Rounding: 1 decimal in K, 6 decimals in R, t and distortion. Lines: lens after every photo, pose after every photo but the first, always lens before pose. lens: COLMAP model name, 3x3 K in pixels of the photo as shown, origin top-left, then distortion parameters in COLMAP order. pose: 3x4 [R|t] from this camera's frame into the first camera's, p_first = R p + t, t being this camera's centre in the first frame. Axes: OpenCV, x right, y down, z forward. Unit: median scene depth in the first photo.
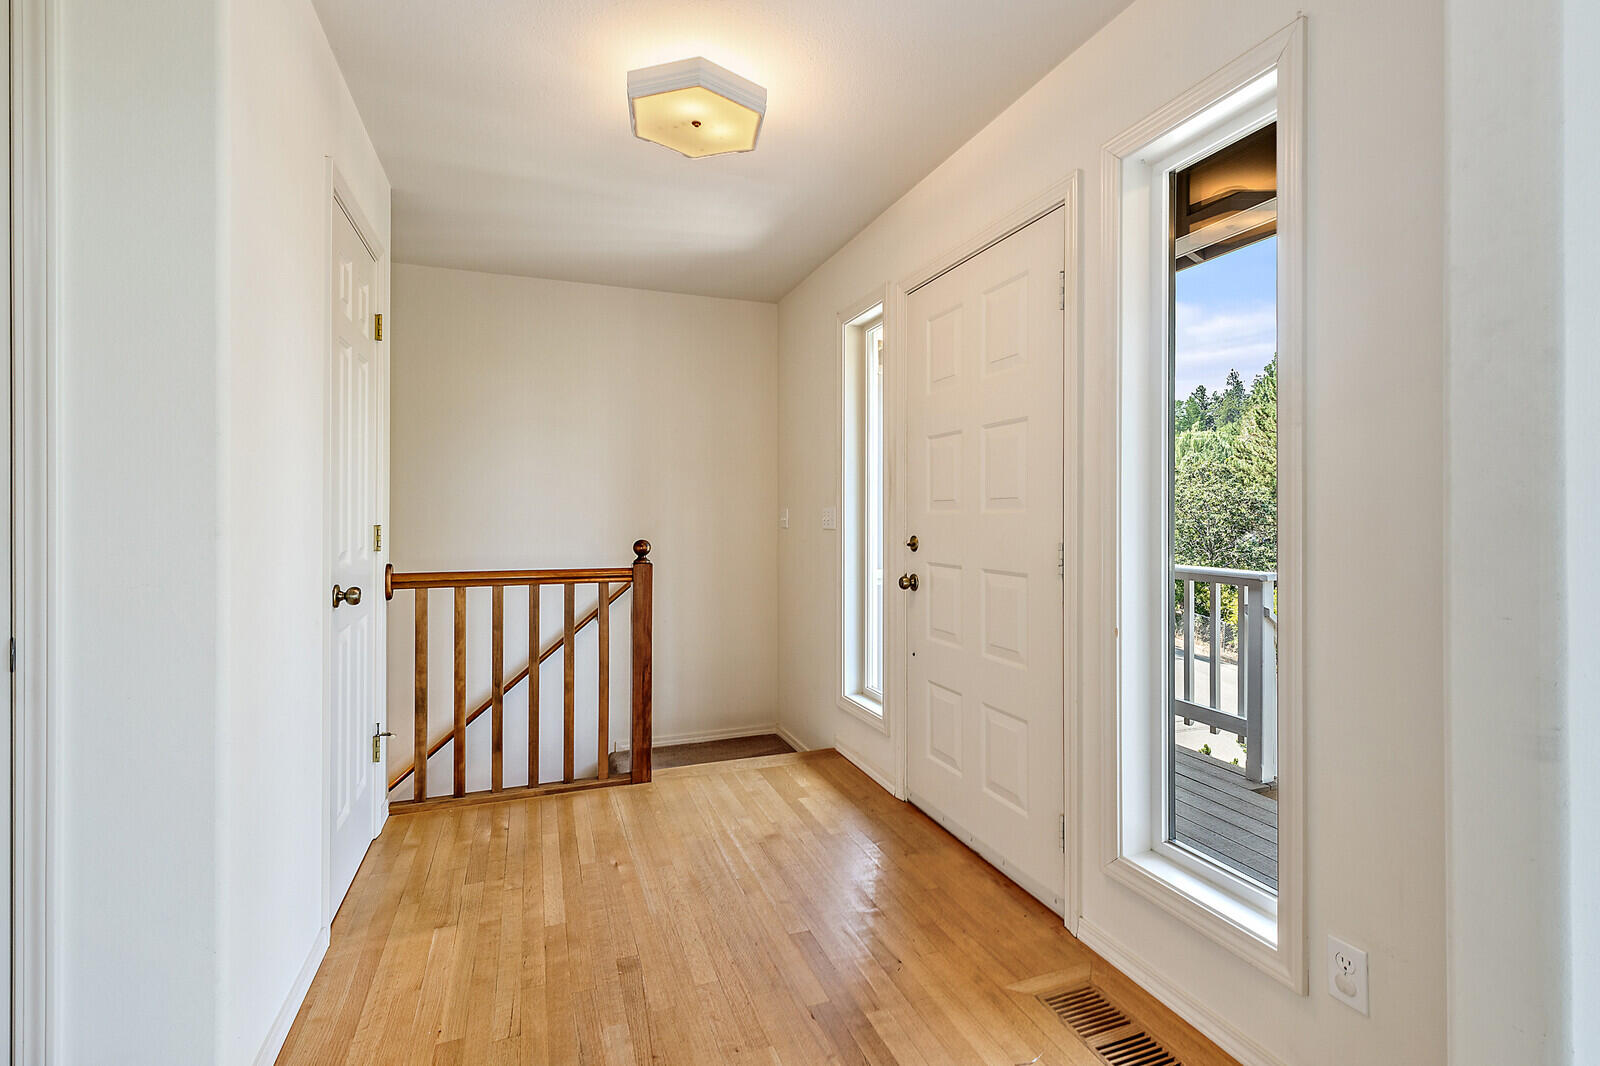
lens RADIAL K [[726.5, 0, 799.7], [0, 726.5, 511.8], [0, 0, 1]] dist [0.009026, -0.001824]
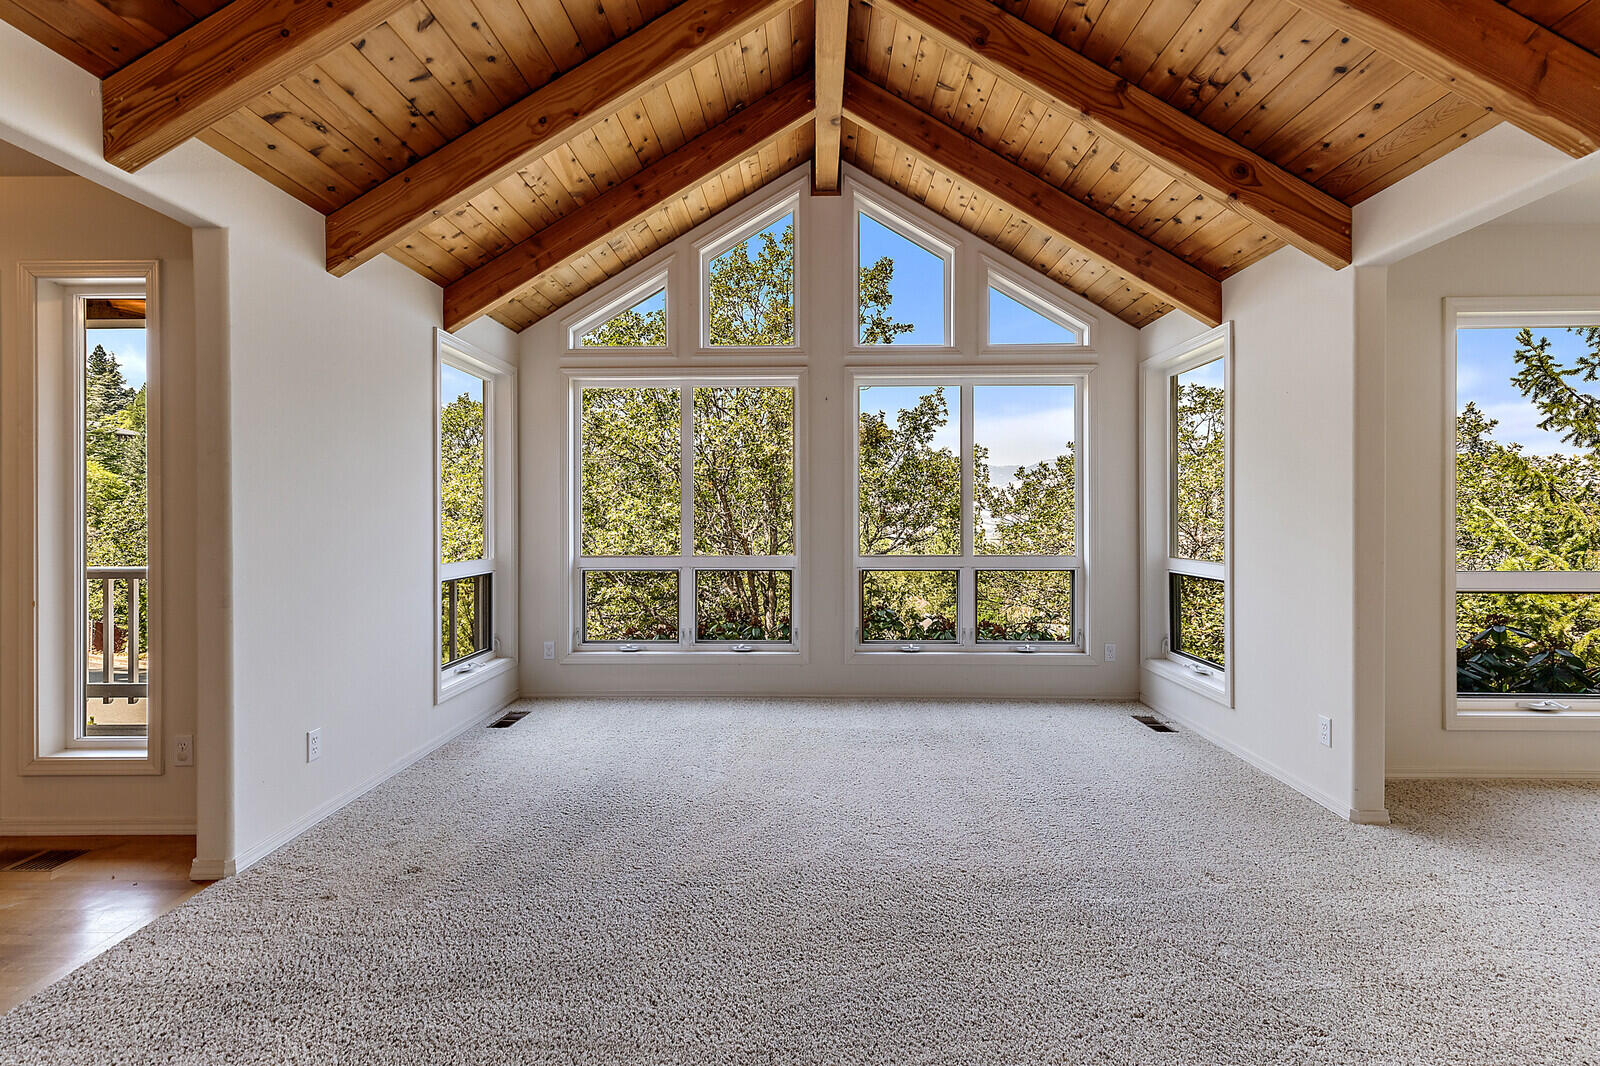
lens RADIAL K [[726.5, 0, 803.8], [0, 726.5, 519.2], [0, 0, 1]] dist [0.009026, -0.001824]
pose [[0.370964, -0.002454, 0.928644, -0.275305], [0.003719, 0.999992, 0.001156, 0.001336], [-0.928640, 0.003025, 0.370970, -0.761891]]
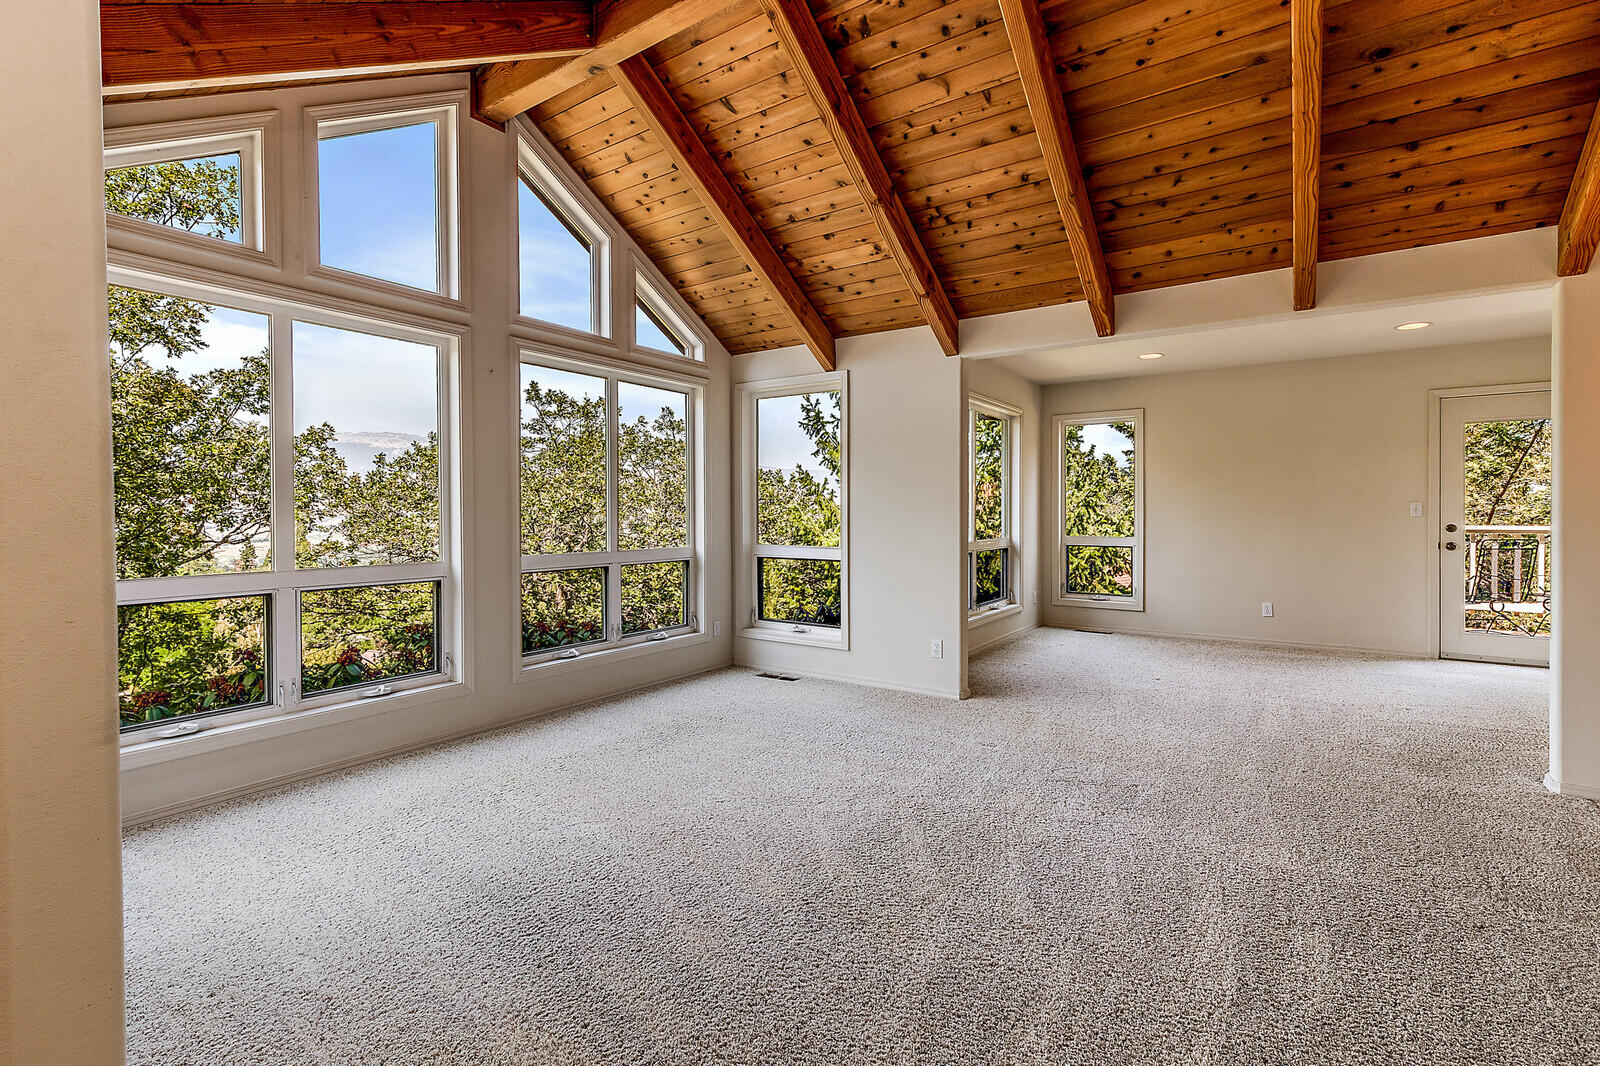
lens RADIAL K [[726.5, 0, 800.2], [0, 726.5, 520.2], [0, 0, 1]] dist [0.009026, -0.001824]
pose [[-0.569496, -0.007890, 0.821957, -0.174733], [0.004334, 0.999911, 0.012602, -0.002285], [-0.821983, 0.010739, -0.569411, 0.275102]]
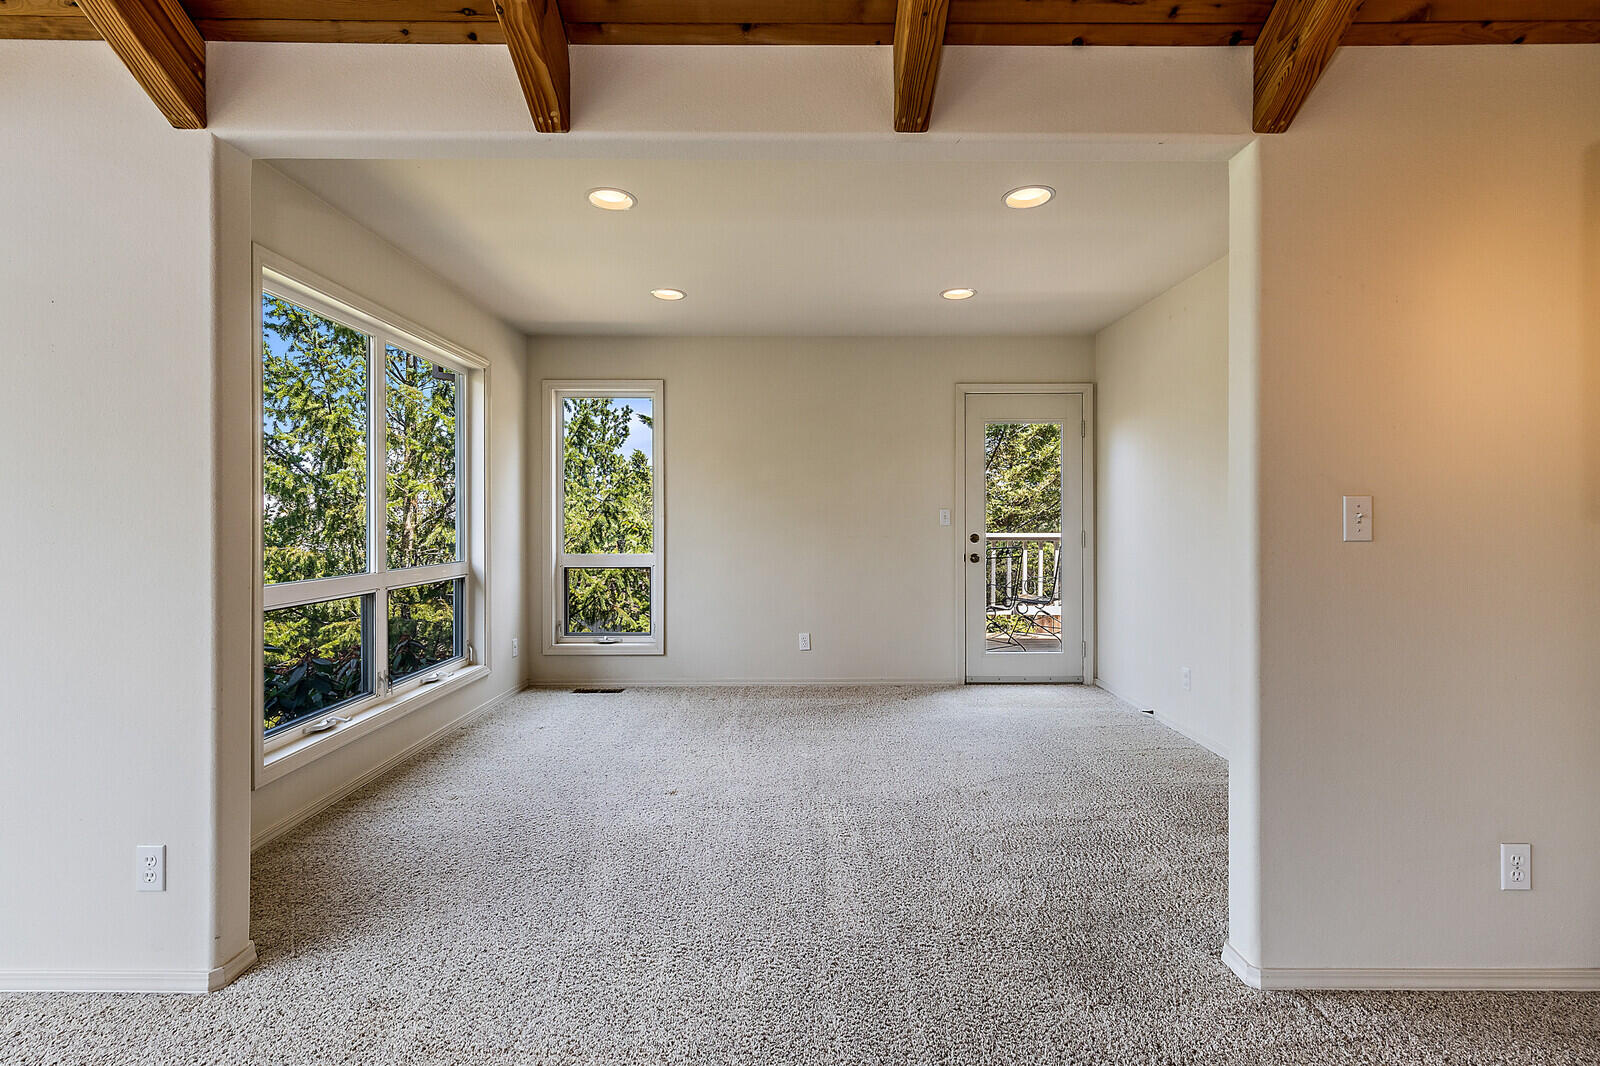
lens RADIAL K [[726.5, 0, 802.1], [0, 726.5, 522.1], [0, 0, 1]] dist [0.009026, -0.001824]
pose [[-0.935131, -0.000708, 0.354302, 0.297465], [0.001713, 0.999977, 0.006520, 0.000226], [-0.354299, 0.006704, -0.935108, -0.651548]]
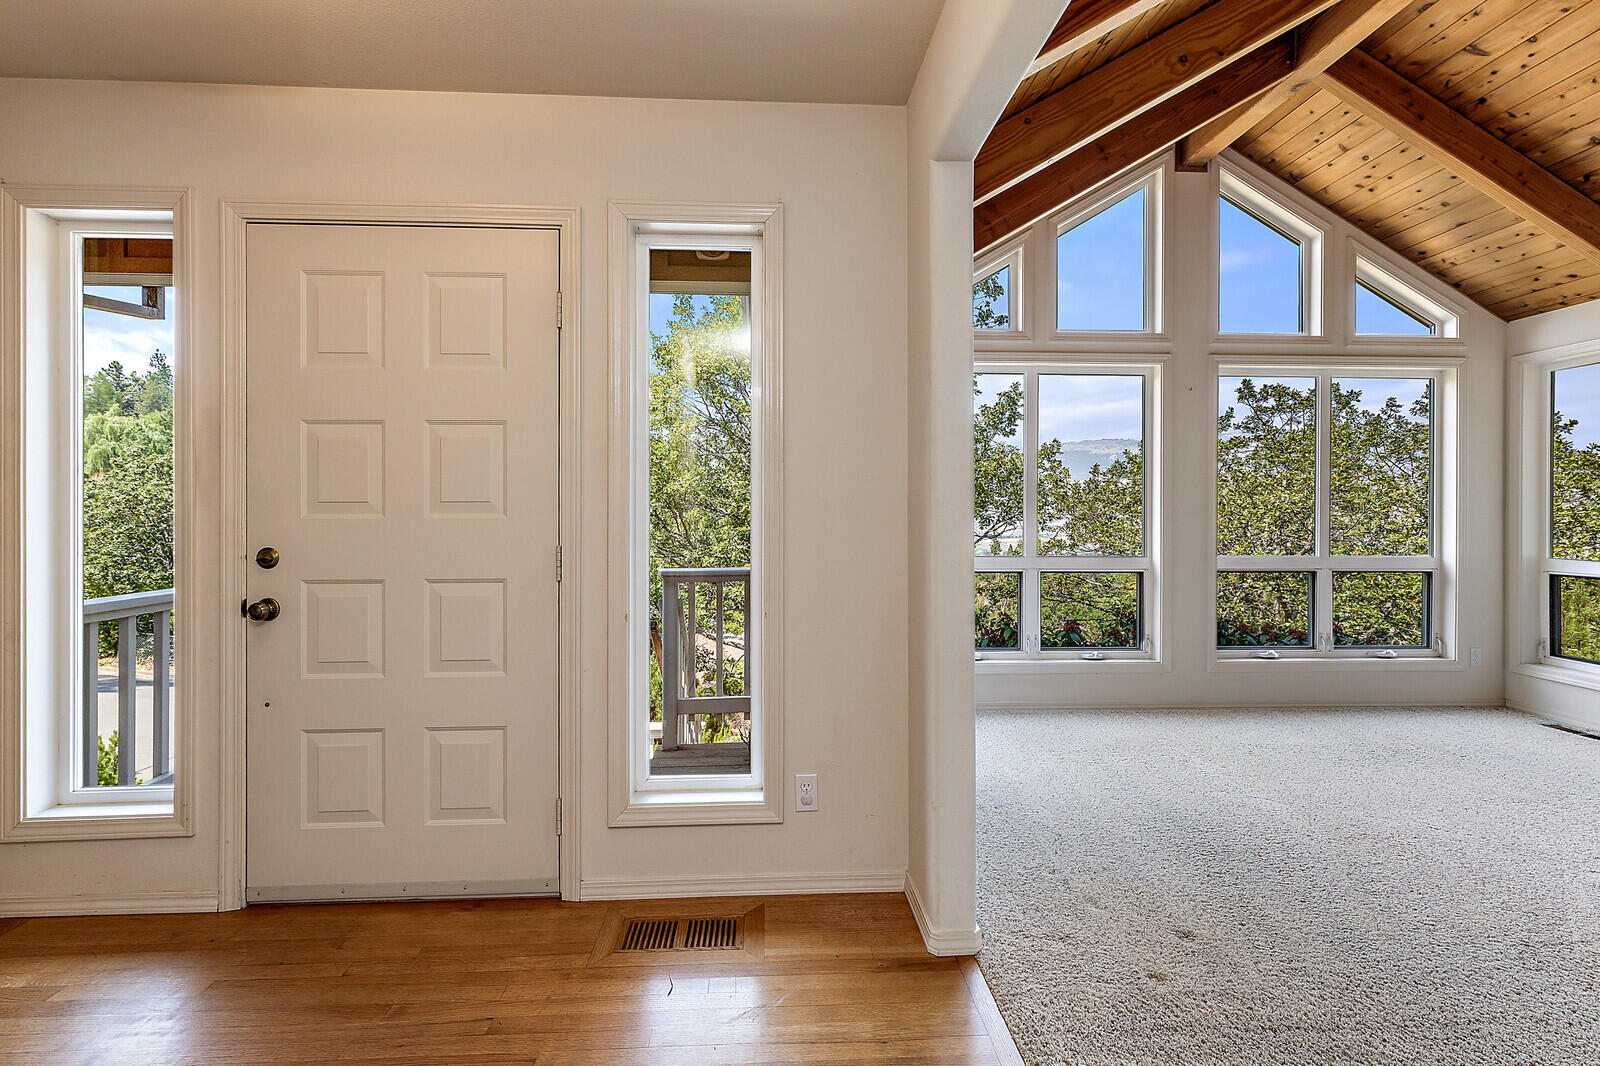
lens RADIAL K [[726.5, 0, 799.5], [0, 726.5, 517.1], [0, 0, 1]] dist [0.009026, -0.001824]
pose [[0.300464, -0.003385, 0.953787, -0.484485], [-0.001292, 0.999991, 0.003956, -0.003096], [-0.953792, -0.002421, 0.300457, 0.297421]]
